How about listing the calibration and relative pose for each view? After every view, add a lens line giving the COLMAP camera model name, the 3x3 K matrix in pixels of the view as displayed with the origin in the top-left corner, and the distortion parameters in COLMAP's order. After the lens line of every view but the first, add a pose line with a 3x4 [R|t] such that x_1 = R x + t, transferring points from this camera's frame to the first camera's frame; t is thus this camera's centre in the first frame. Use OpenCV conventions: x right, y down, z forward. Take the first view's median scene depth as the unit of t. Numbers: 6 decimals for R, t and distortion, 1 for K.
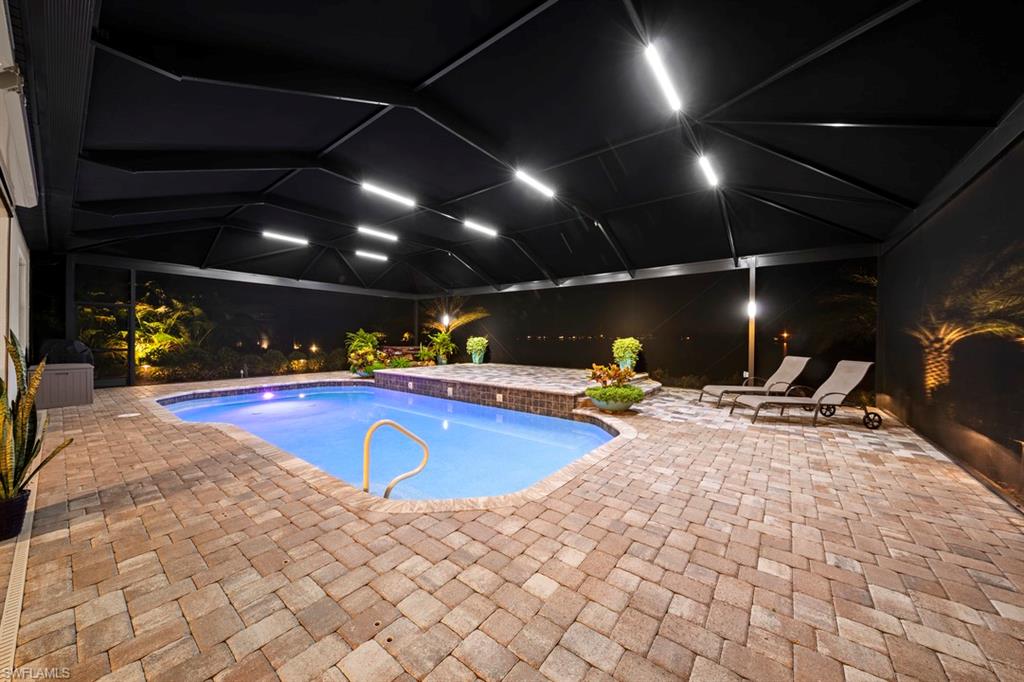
lens RADIAL K [[355.2, 0, 508.2], [0, 355.2, 338.2], [0, 0, 1]] dist [0.000698, 0.000115]
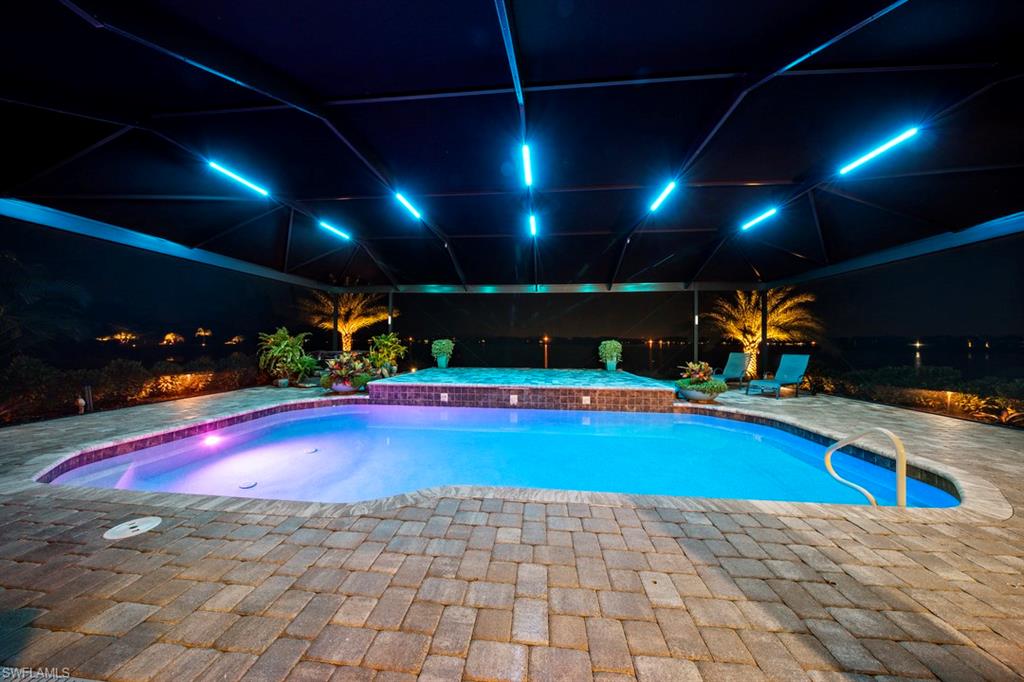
lens RADIAL K [[323.3, 0, 512.2], [0, 323.3, 338.7], [0, 0, 1]] dist [-0.005954, -0.000114]
pose [[0.841430, 0.004187, 0.540350, -0.626822], [-0.000249, 0.999973, -0.007360, 0.001741], [-0.540366, 0.006058, 0.841408, 0.318297]]
